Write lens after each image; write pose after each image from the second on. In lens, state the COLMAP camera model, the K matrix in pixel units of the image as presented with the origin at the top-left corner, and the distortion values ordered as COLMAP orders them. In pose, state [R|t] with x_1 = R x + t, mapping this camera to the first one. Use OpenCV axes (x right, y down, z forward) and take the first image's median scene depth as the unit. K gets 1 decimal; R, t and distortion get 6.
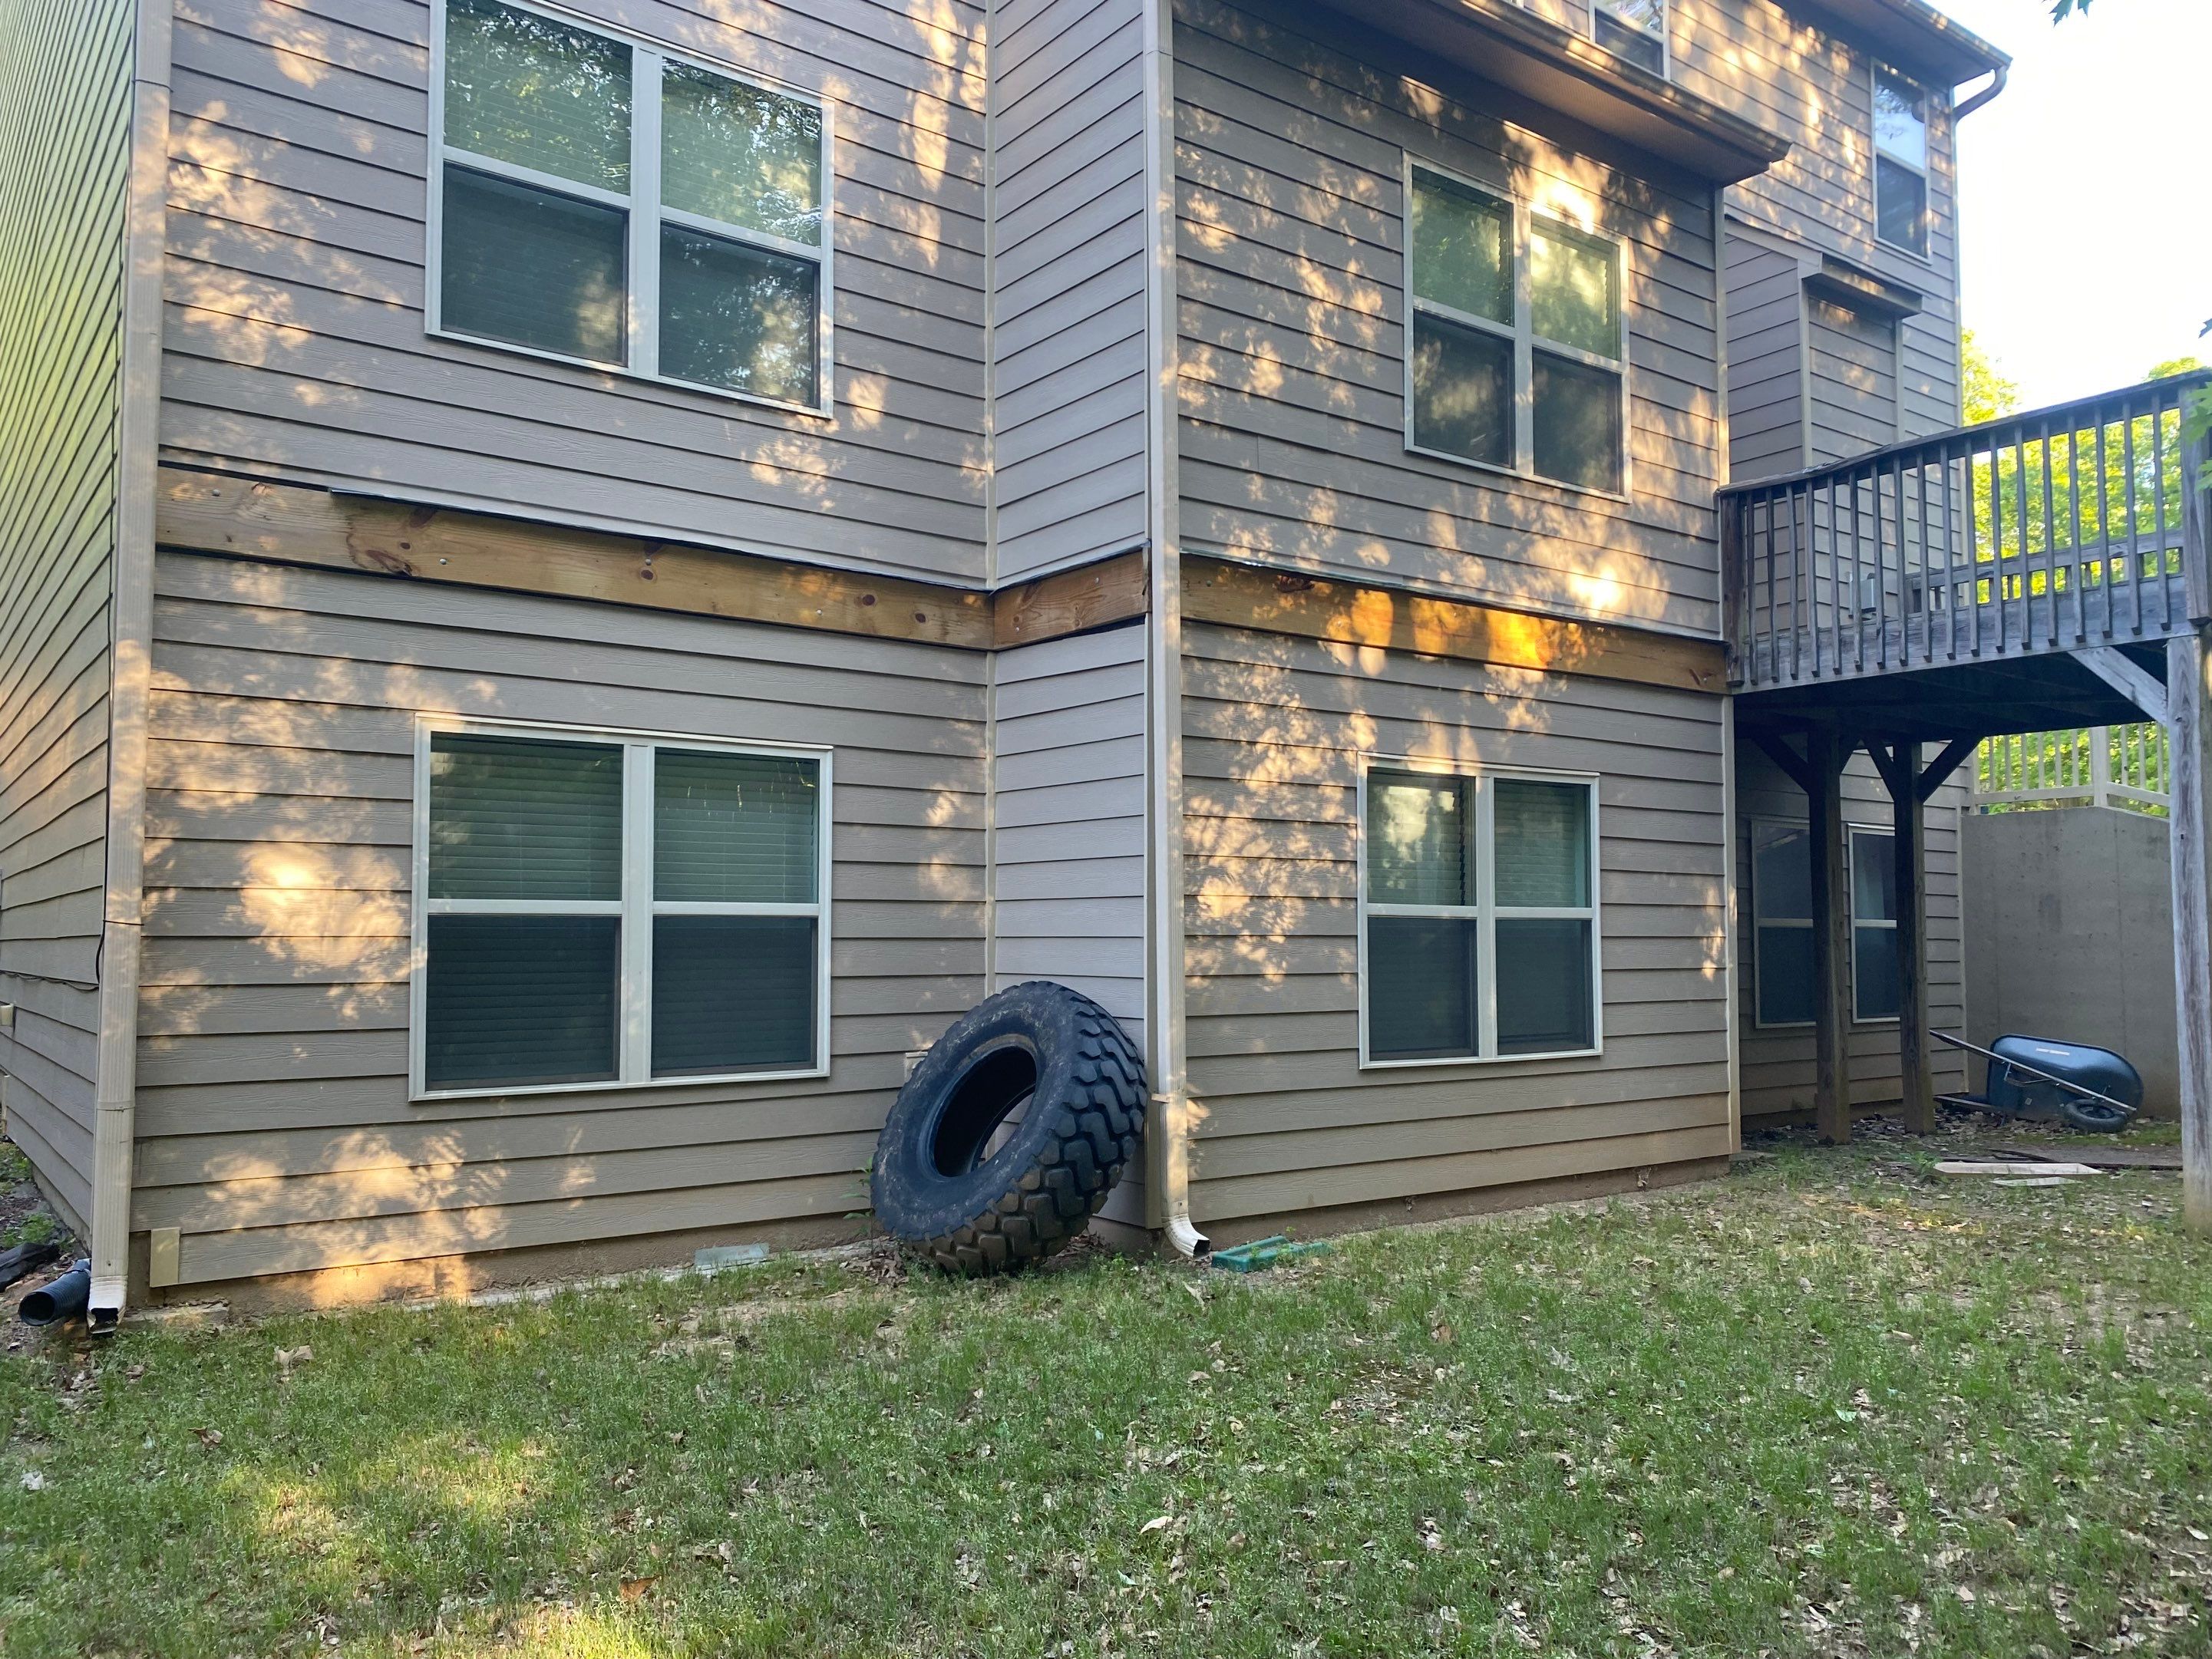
lens RADIAL K [[1681.1, 0, 1121.4], [0, 1681.1, 851.9], [0, 0, 1]] dist [-0.014556, 0.032453]
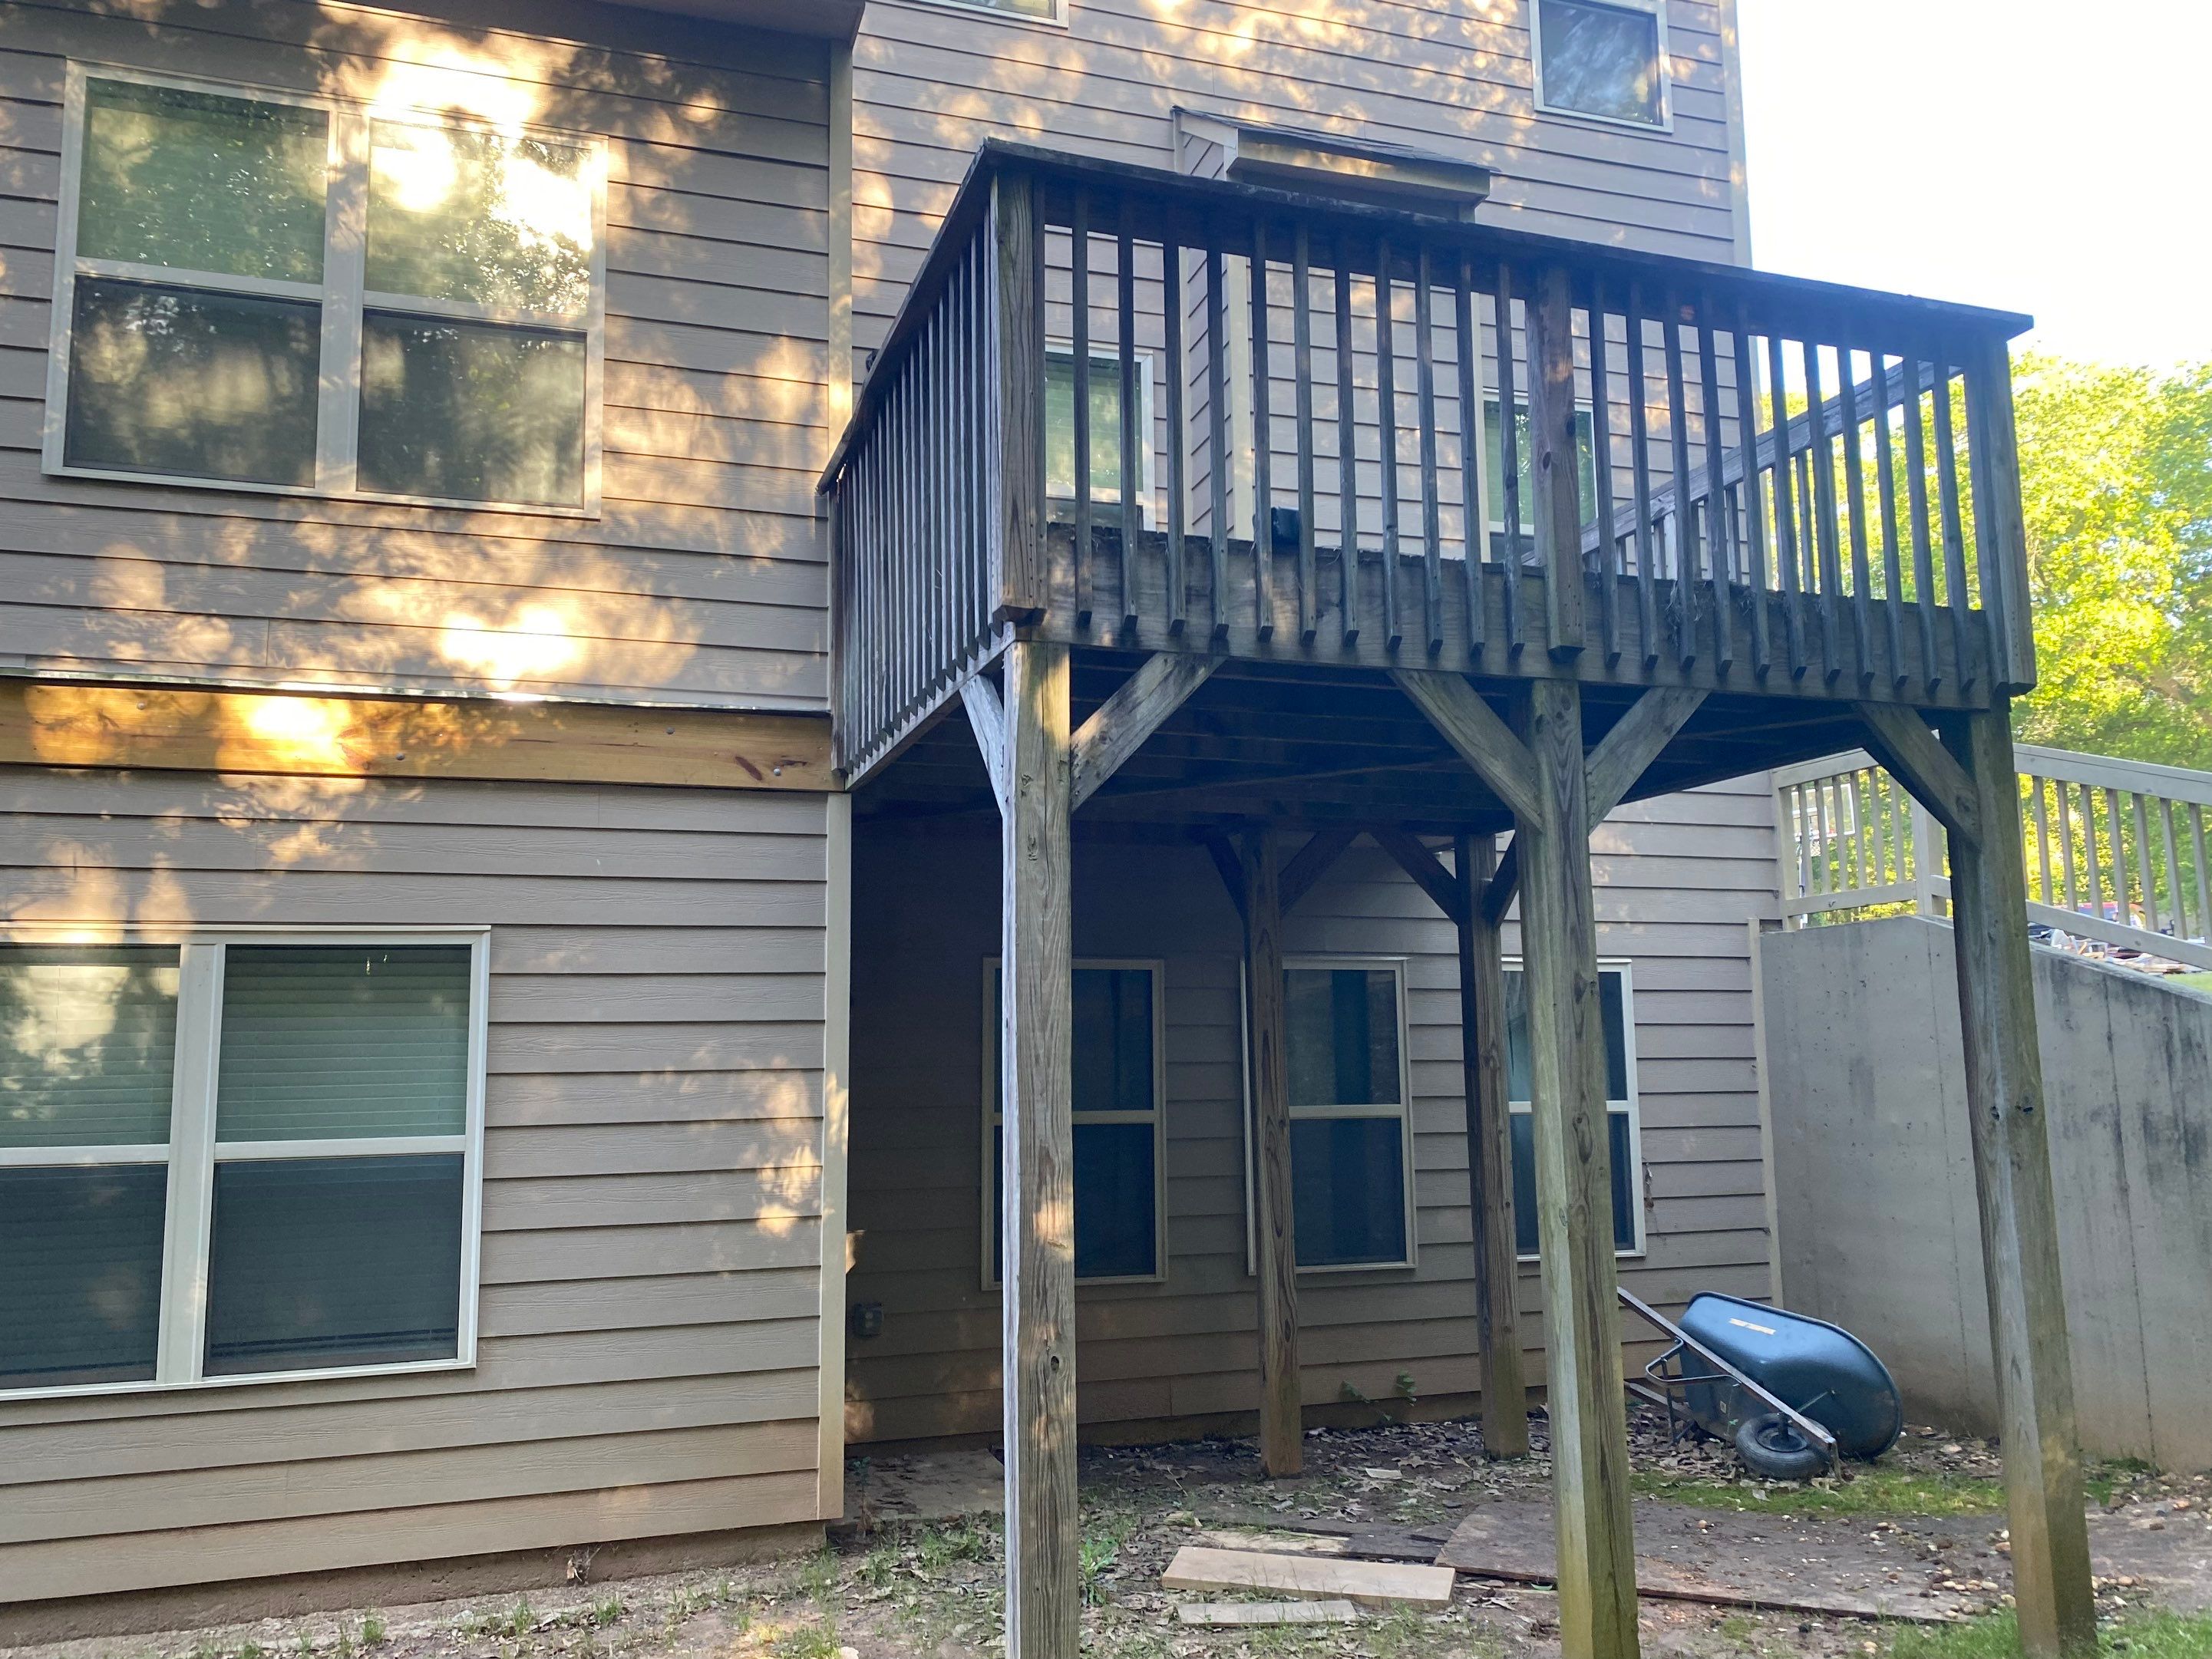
lens RADIAL K [[2078.8, 0, 1114.3], [0, 2078.8, 834.1], [0, 0, 1]] dist [-0.014420, 0.000000]
pose [[0.972119, -0.069497, -0.223953, 0.712115], [0.046913, 0.993403, -0.104640, 0.013992], [0.229747, 0.091216, 0.968966, 0.273003]]
